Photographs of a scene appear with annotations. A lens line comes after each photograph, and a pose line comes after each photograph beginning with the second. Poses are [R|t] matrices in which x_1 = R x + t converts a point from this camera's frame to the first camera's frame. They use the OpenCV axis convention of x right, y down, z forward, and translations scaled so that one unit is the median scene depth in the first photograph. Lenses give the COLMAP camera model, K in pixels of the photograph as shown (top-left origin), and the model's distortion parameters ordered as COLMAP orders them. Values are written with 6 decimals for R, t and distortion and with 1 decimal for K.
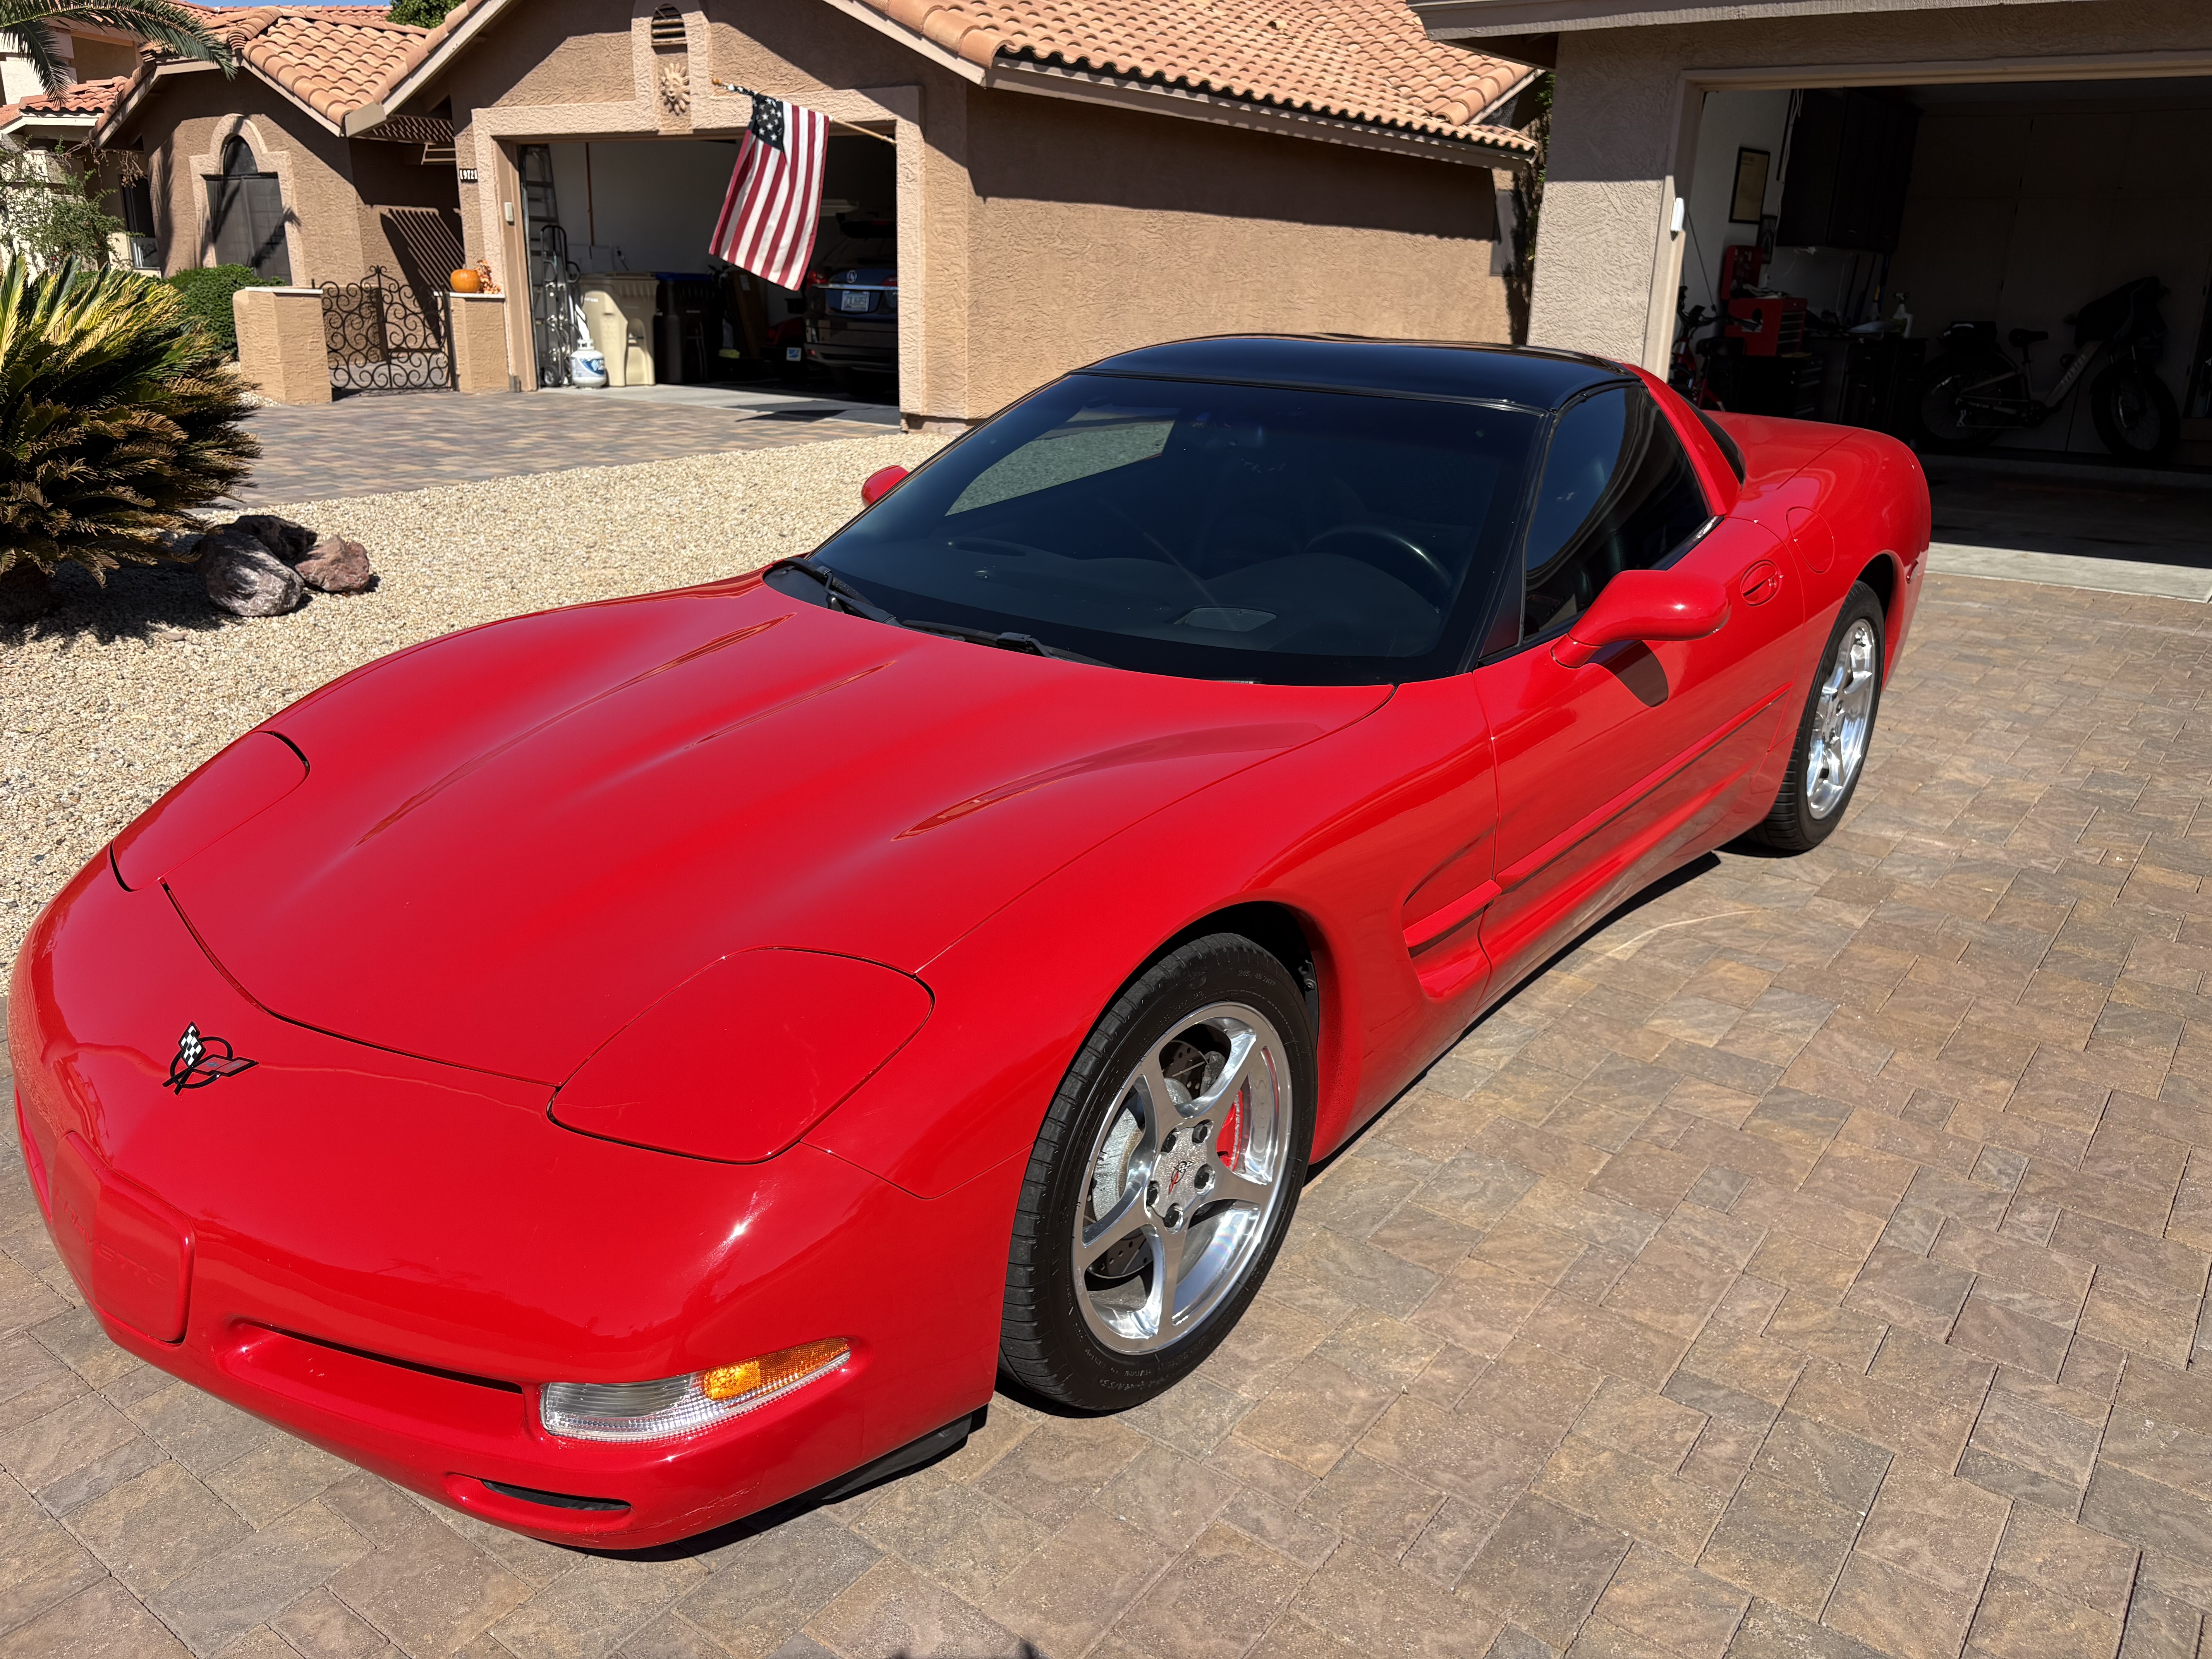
lens RADIAL K [[1700.3, 0, 1106.0], [0, 1700.3, 829.5], [0, 0, 1]] dist [0.004779, 0.003225]
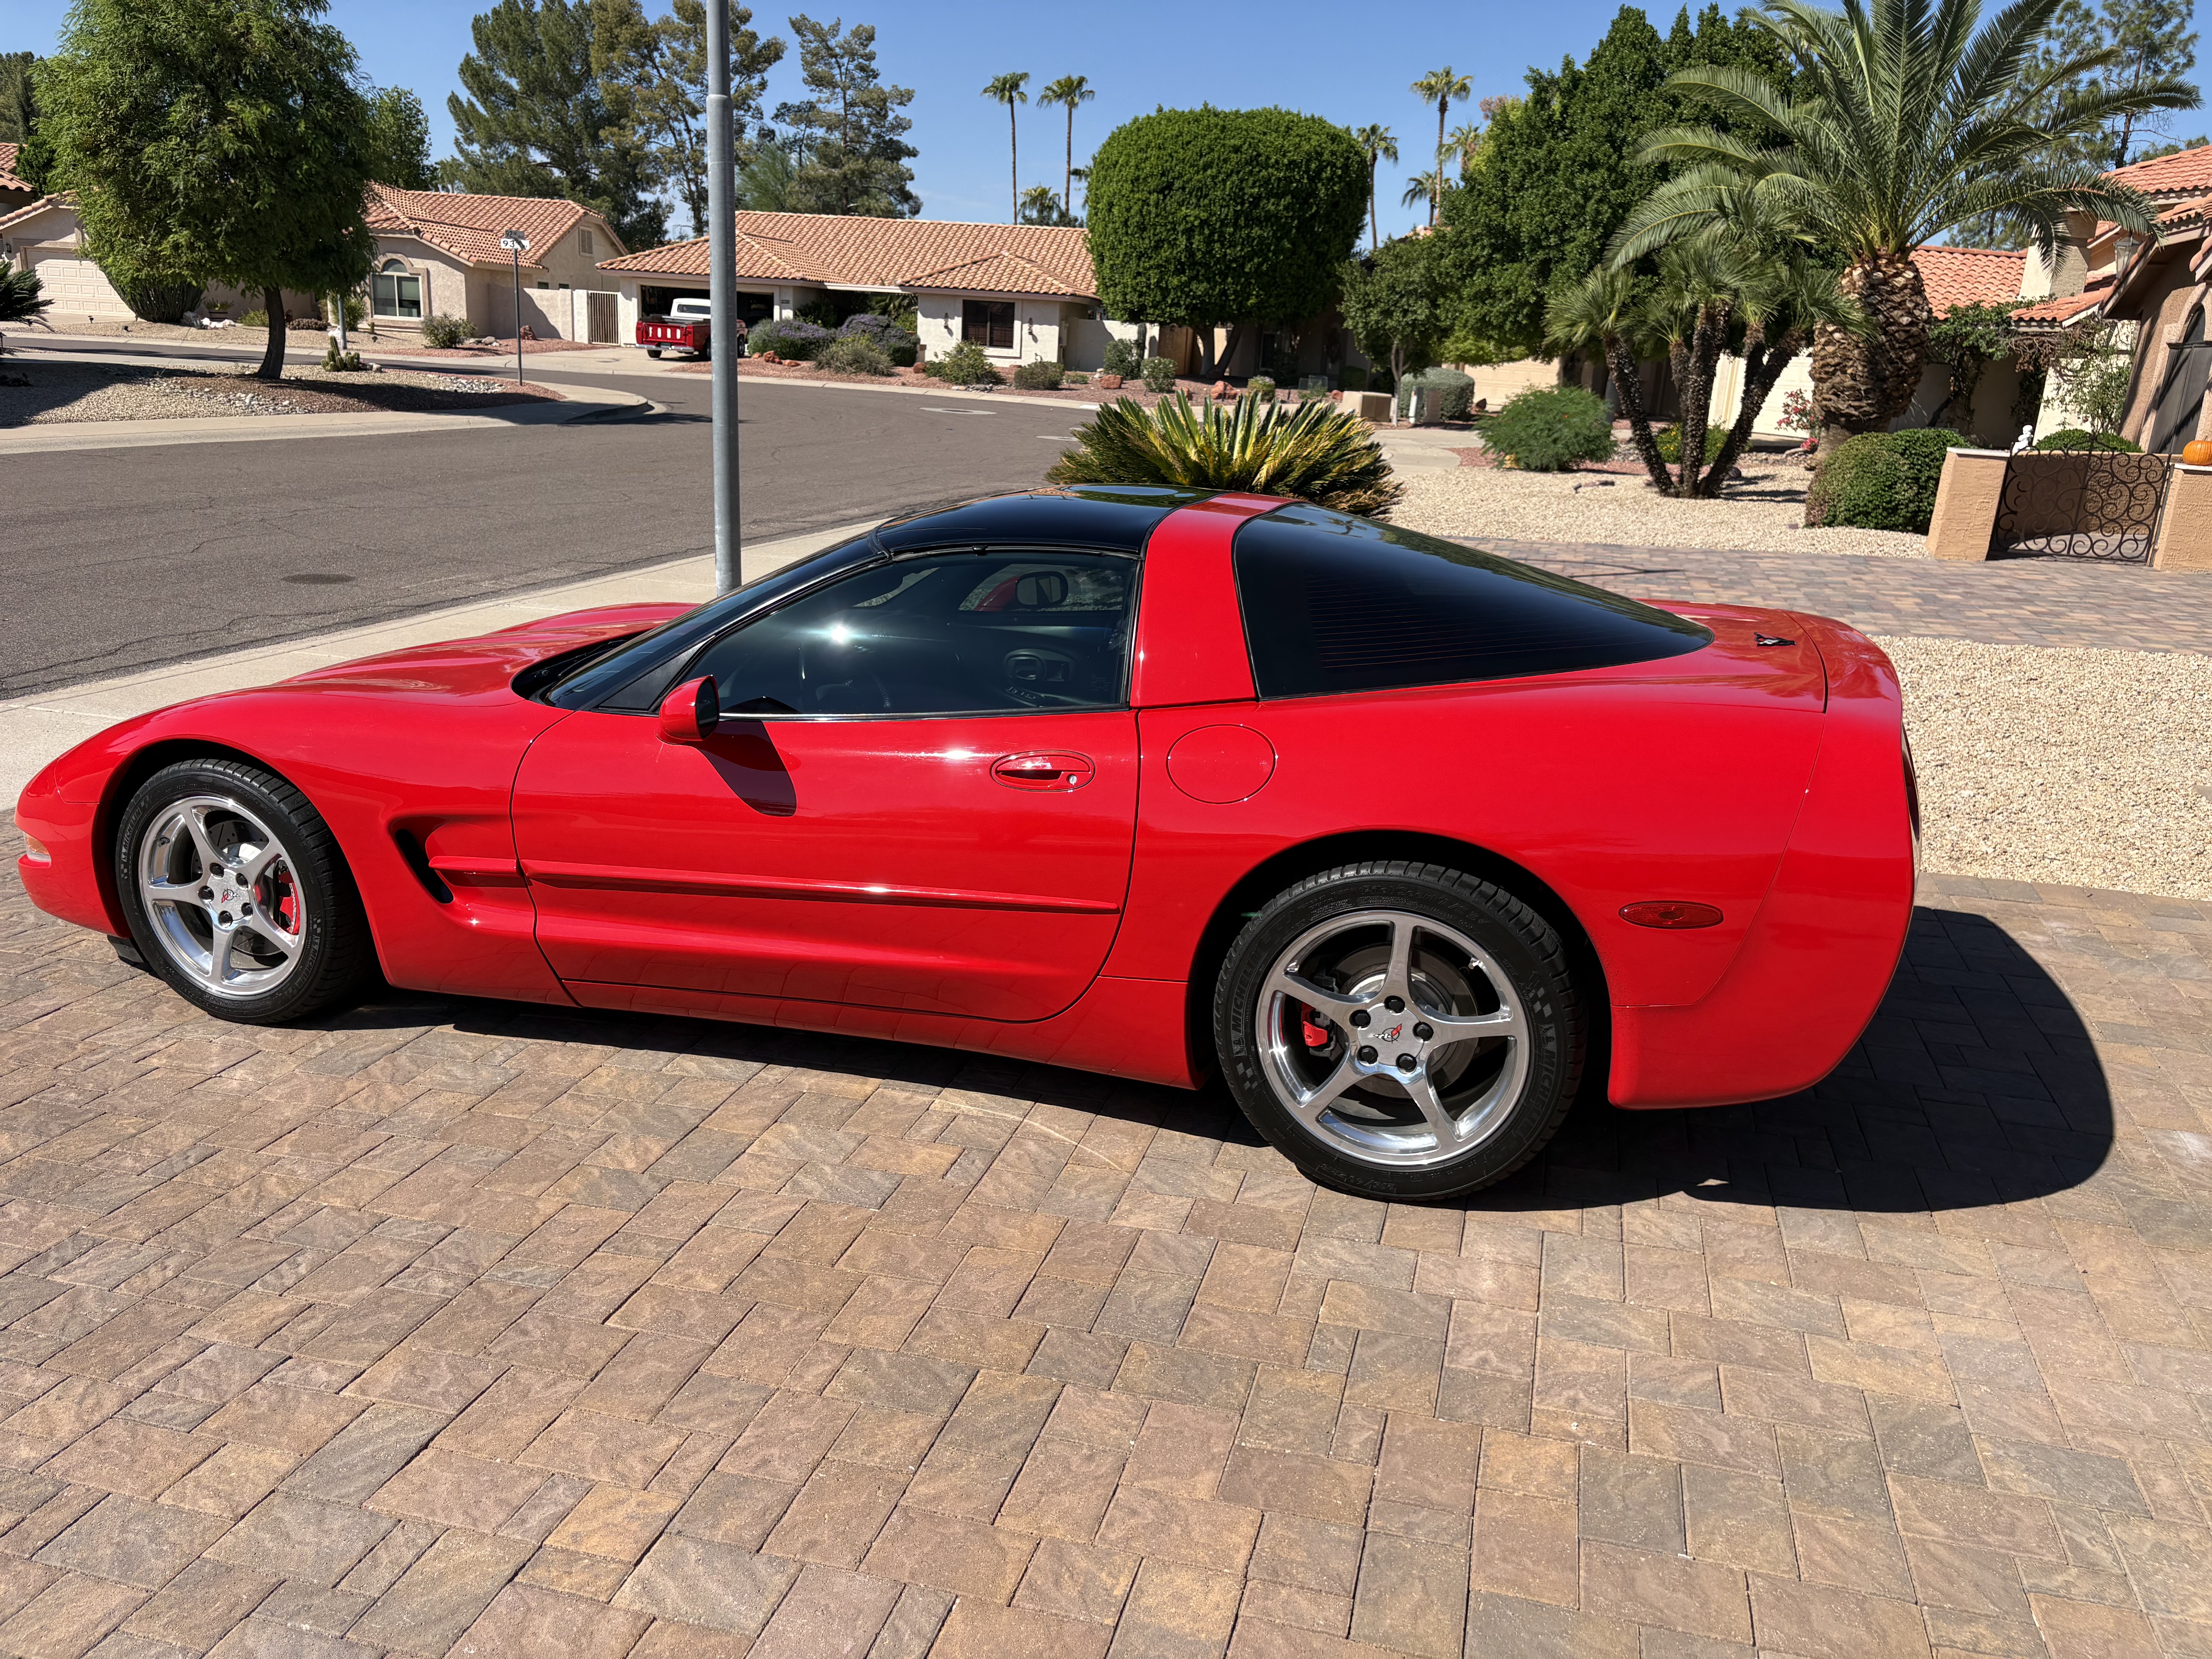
lens RADIAL K [[1700.3, 0, 1106.0], [0, 1700.3, 829.5], [0, 0, 1]] dist [0.004779, 0.003225]
pose [[0.362665, 0.253216, -0.896859, 0.998889], [-0.333258, 0.933978, 0.128936, -0.197562], [0.870295, 0.252125, 0.423107, 0.540222]]
